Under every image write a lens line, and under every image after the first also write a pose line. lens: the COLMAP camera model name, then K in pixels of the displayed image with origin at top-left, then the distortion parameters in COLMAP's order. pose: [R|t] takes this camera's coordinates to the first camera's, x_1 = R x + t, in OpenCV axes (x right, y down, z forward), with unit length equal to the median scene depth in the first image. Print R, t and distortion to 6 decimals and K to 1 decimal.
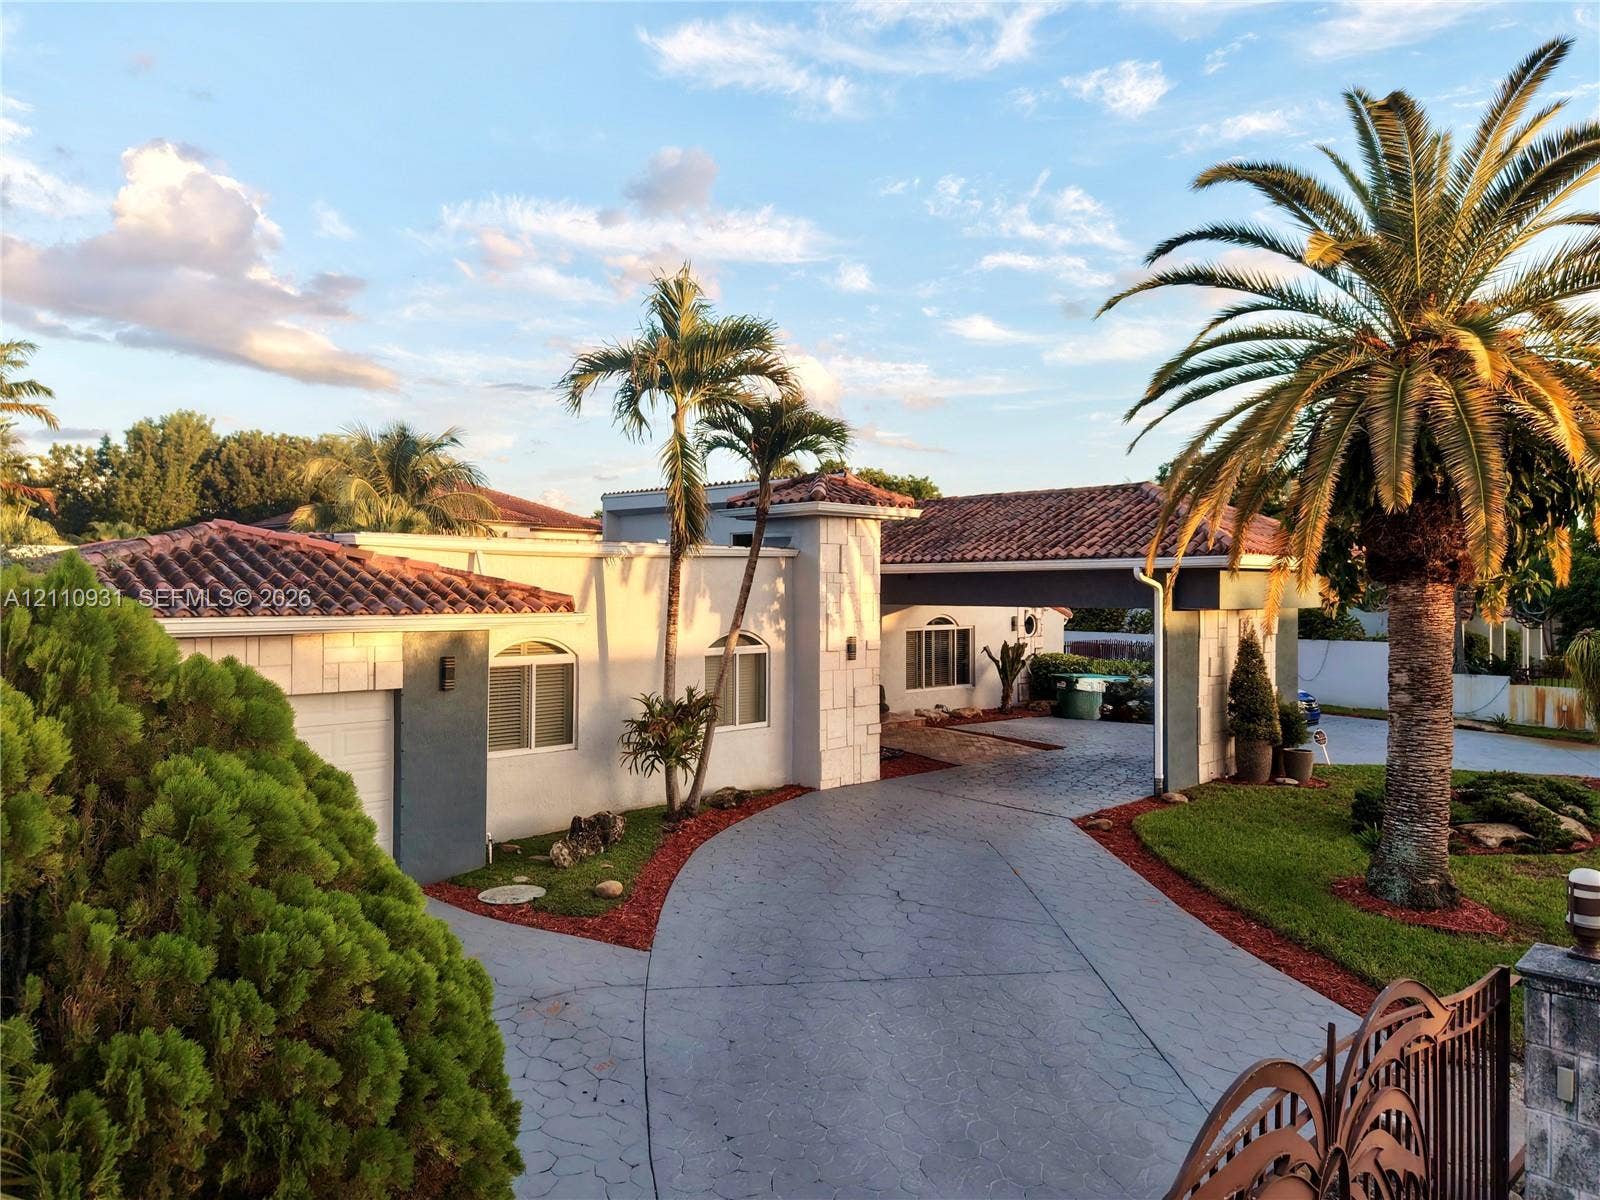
lens RADIAL K [[1074.5, 0, 795.7], [0, 1074.5, 589.7], [0, 0, 1]] dist [0.022251, -0.022032]
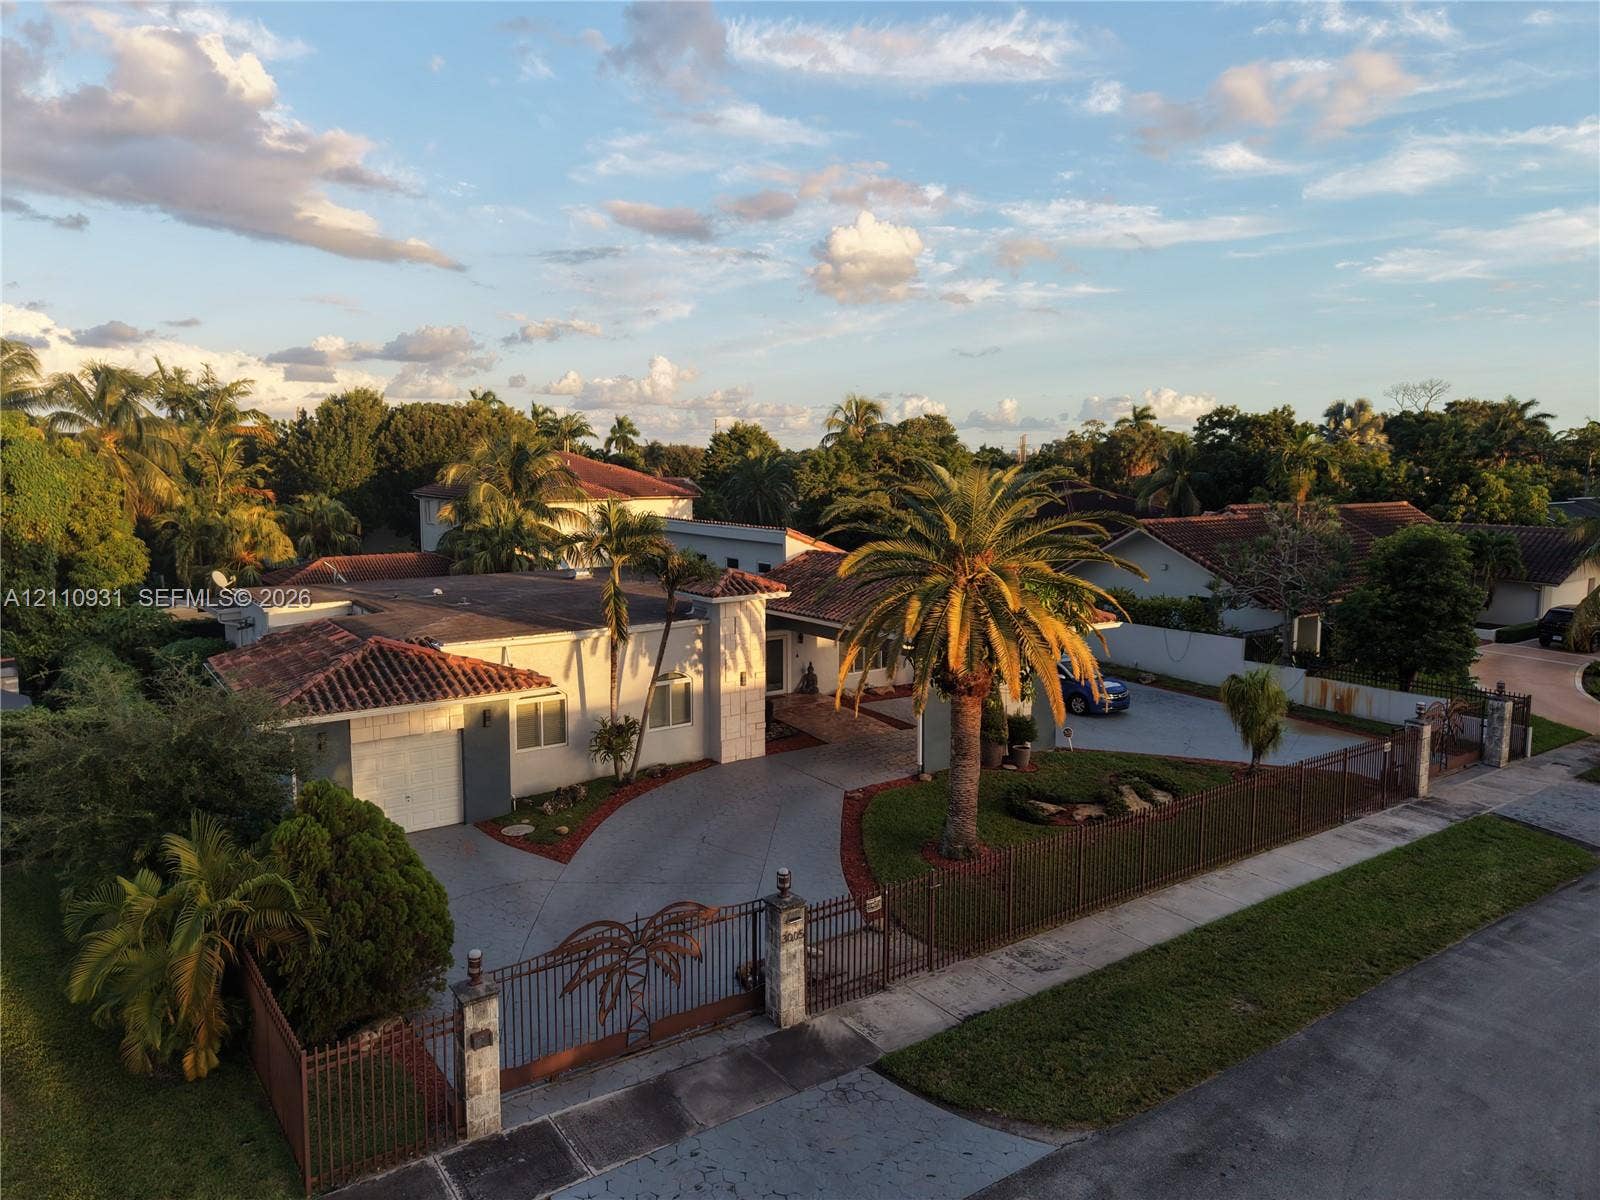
lens RADIAL K [[1070.9, 0, 796.6], [0, 1070.9, 591.3], [0, 0, 1]] dist [0.029417, -0.030219]
pose [[0.989974, 0.014389, -0.140515, 0.451726], [0.002242, 0.993072, 0.117482, -0.338919], [0.141232, -0.116619, 0.983084, -0.729396]]
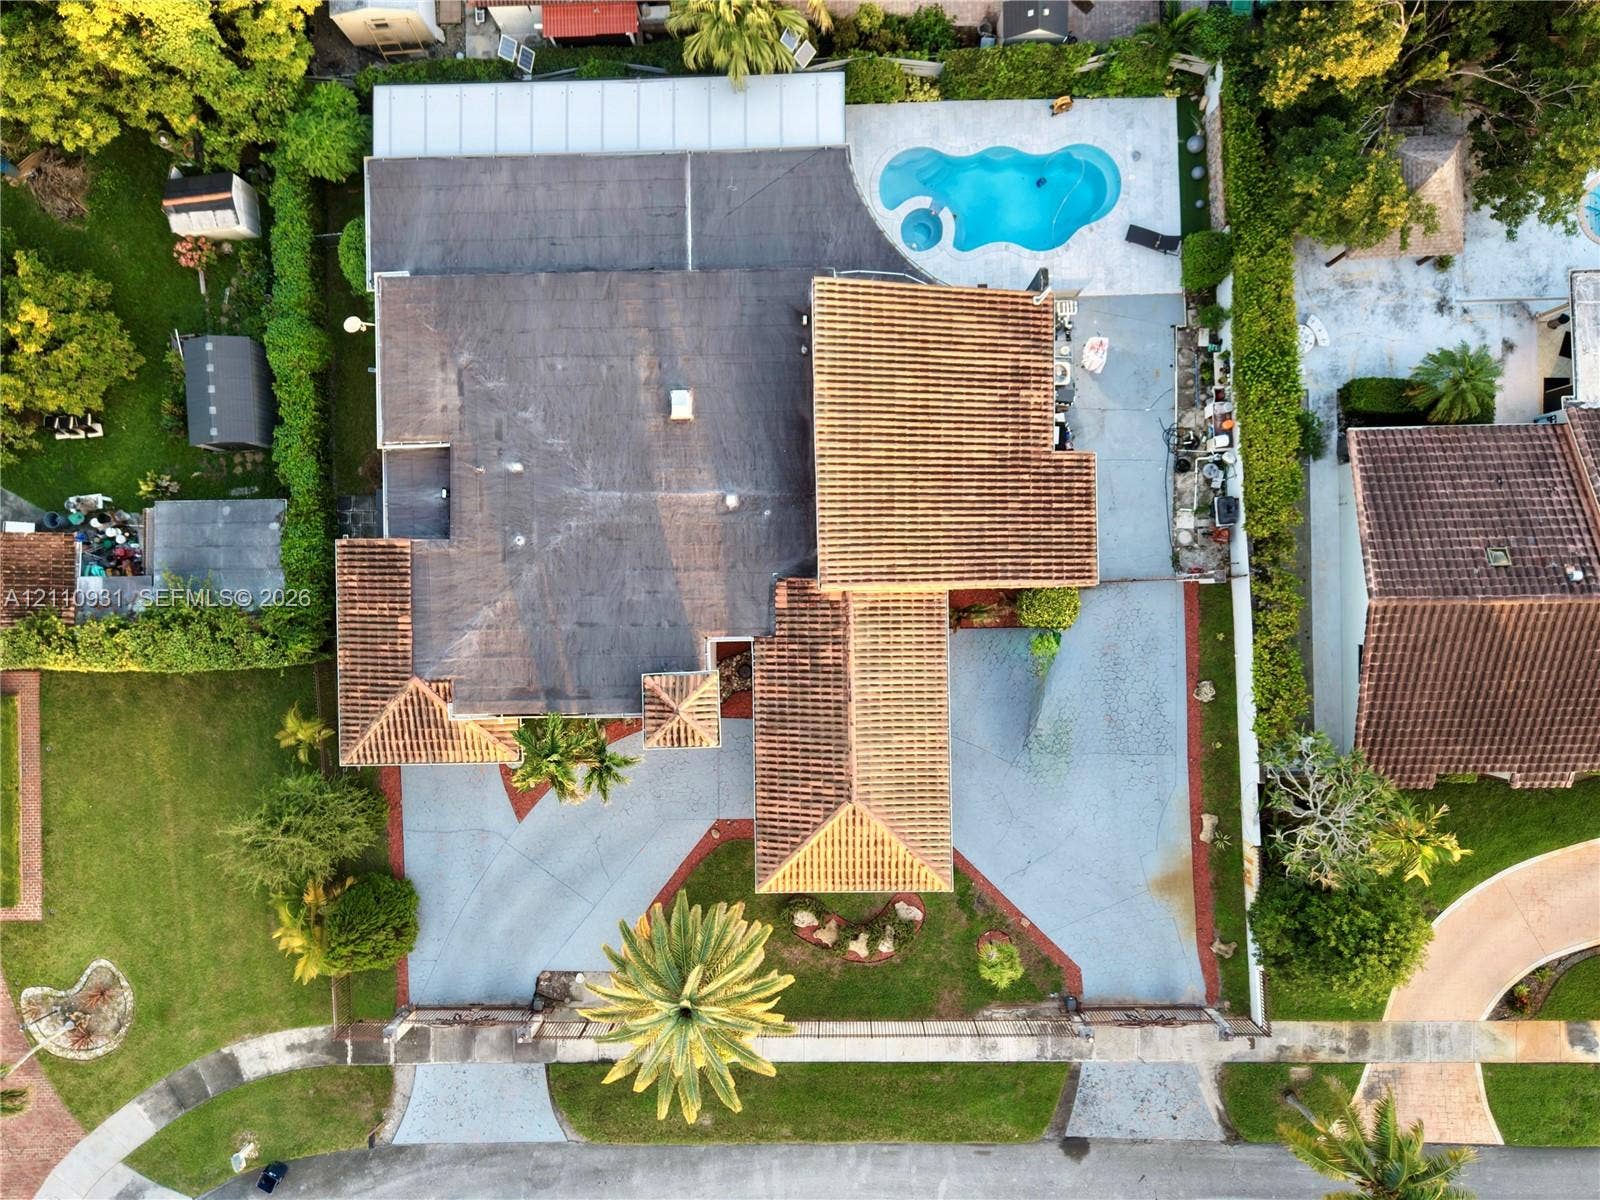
lens RADIAL K [[1125.4, 0, 798.7], [0, 1125.4, 615.4], [0, 0, 1]] dist [0.029467, -0.032697]
pose [[0.738867, 0.673427, -0.023932, 0.145627], [0.029397, 0.003269, 0.999562, -2.688467], [0.673210, -0.739247, -0.017381, 1.673933]]
